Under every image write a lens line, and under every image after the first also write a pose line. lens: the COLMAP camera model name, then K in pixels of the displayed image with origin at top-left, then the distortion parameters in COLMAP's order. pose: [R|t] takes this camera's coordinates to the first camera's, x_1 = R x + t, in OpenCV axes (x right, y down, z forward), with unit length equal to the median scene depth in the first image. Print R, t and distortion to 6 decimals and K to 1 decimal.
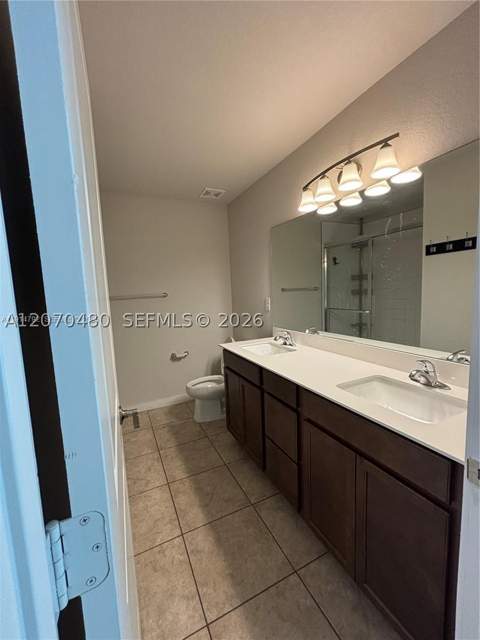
lens RADIAL K [[260.9, 0, 240.3], [0, 260.9, 319.2], [0, 0, 1]] dist [-0.001085, 0.001498]
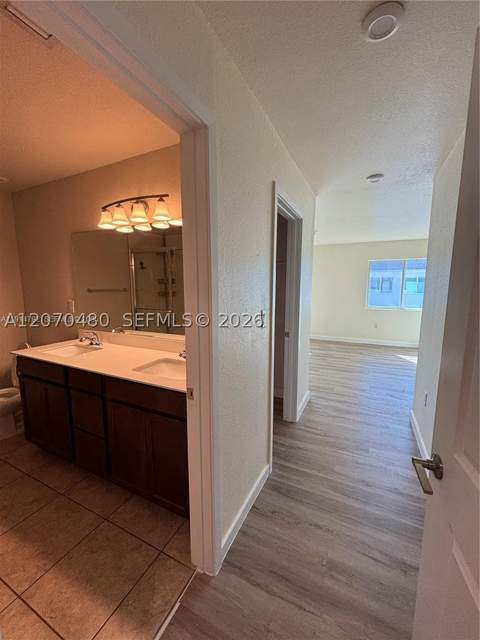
lens RADIAL K [[260.9, 0, 240.3], [0, 260.9, 317.2], [0, 0, 1]] dist [-0.001085, 0.001498]
pose [[0.782376, -0.038762, 0.621598, -0.016920], [0.036918, 0.999193, 0.015841, -0.012490], [-0.621711, 0.010555, 0.783176, -0.261751]]
